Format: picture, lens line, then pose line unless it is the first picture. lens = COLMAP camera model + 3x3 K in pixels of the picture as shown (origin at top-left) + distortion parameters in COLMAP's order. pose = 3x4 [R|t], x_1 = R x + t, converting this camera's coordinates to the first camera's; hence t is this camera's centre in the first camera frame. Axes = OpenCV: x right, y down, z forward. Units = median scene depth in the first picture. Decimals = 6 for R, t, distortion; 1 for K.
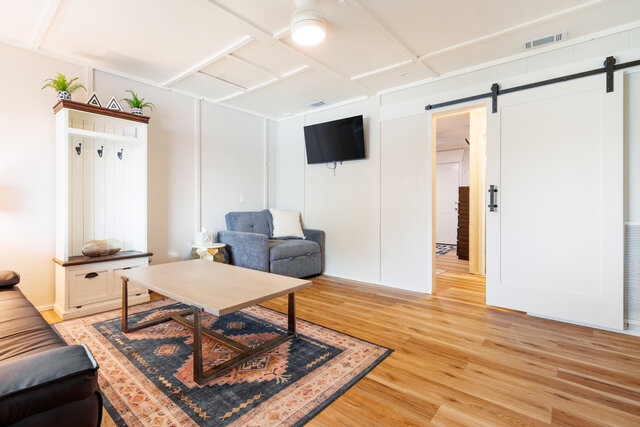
lens RADIAL K [[293.6, 0, 299.2], [0, 293.6, 205.4], [0, 0, 1]] dist [0.007068, -0.000591]
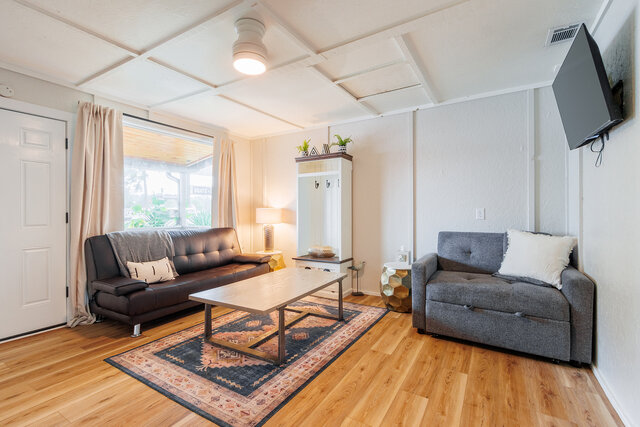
lens RADIAL K [[293.6, 0, 318.8], [0, 293.6, 213.1], [0, 0, 1]] dist [0.007068, -0.000591]
pose [[0.187955, -0.001669, -0.982176, 1.101404], [0.006824, 0.999977, -0.000393, -0.068343], [0.982154, -0.006628, 0.187962, 1.070968]]
